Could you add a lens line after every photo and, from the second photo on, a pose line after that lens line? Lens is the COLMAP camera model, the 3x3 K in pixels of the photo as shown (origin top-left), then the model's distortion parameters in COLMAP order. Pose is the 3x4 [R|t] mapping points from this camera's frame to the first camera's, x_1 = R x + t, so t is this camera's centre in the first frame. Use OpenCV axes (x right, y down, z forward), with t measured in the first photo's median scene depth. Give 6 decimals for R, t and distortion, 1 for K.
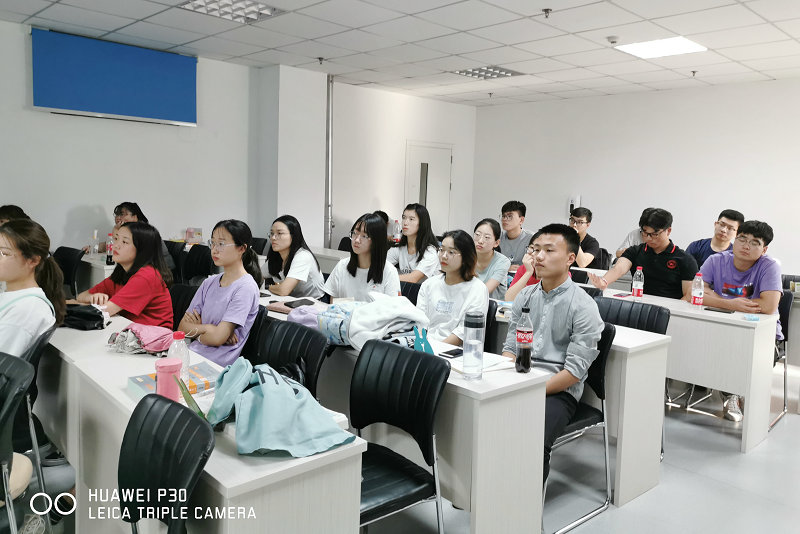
lens RADIAL K [[627.2, 0, 396.7], [0, 627.2, 241.4], [0, 0, 1]] dist [0.044741, -0.005747]
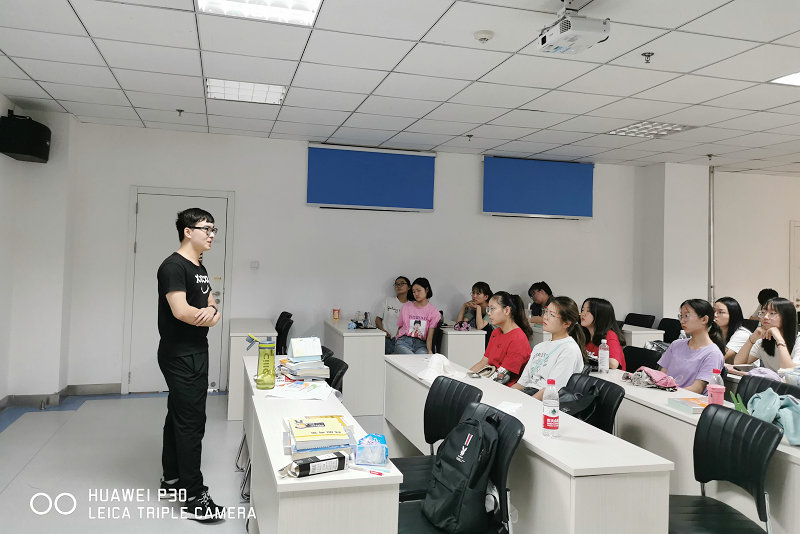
lens RADIAL K [[627.2, 0, 396.7], [0, 627.2, 241.4], [0, 0, 1]] dist [0.044741, -0.005747]
pose [[0.881112, -0.018106, -0.472561, -0.095738], [-0.040536, 0.992697, -0.113617, 0.012254], [0.471167, 0.119265, 0.873944, -0.260104]]
